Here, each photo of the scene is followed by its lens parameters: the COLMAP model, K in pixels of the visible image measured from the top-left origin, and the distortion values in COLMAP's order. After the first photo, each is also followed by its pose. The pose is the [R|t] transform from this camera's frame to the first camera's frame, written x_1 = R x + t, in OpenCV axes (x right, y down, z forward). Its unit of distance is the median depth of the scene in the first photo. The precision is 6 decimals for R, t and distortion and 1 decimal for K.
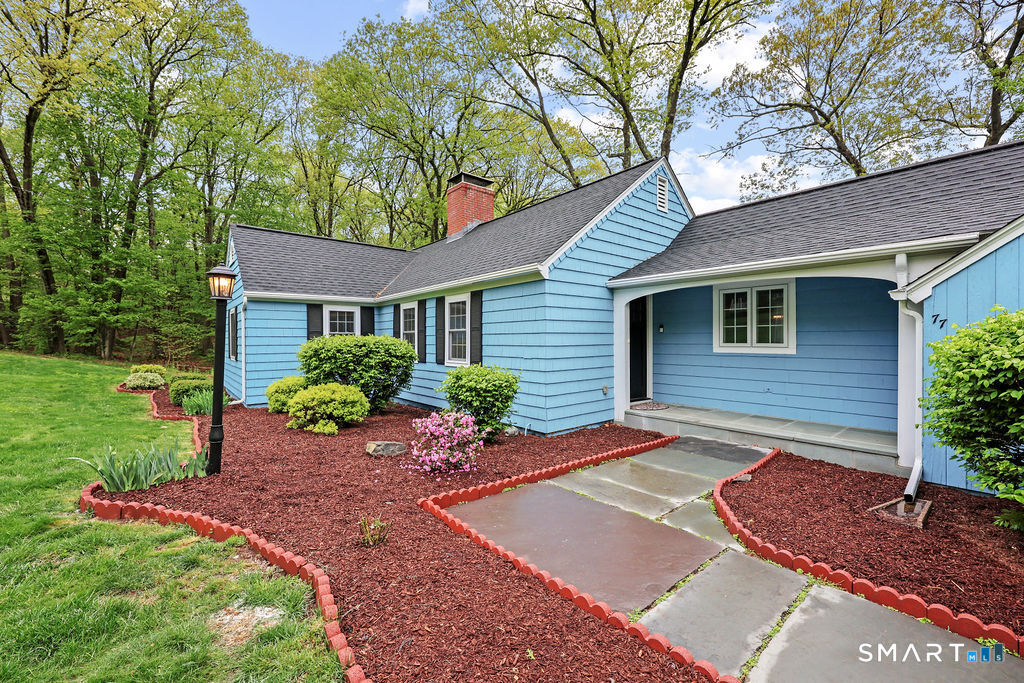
lens RADIAL K [[415.8, 0, 512.0], [0, 415.8, 341.5], [0, 0, 1]] dist [0.016334, 0.000064]
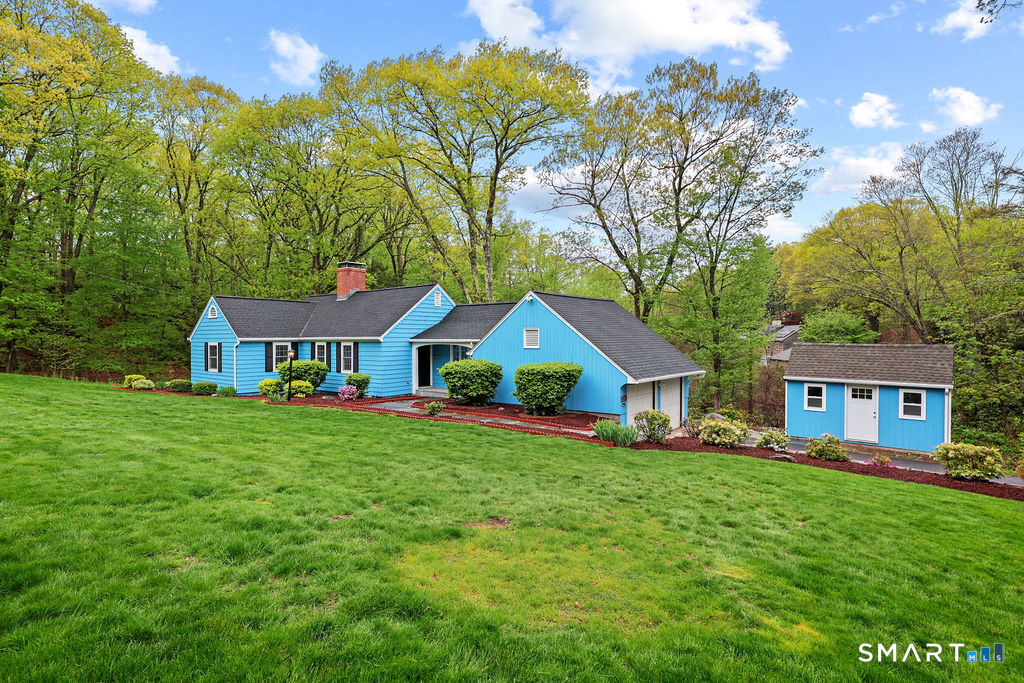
lens RADIAL K [[540.6, 0, 512.0], [0, 540.6, 341.5], [0, 0, 1]] dist [0.000872, -0.000015]
pose [[0.979545, -0.002161, 0.201211, 0.160063], [0.001811, 0.999997, 0.001922, -0.120840], [-0.201215, -0.001518, 0.979546, -2.112596]]
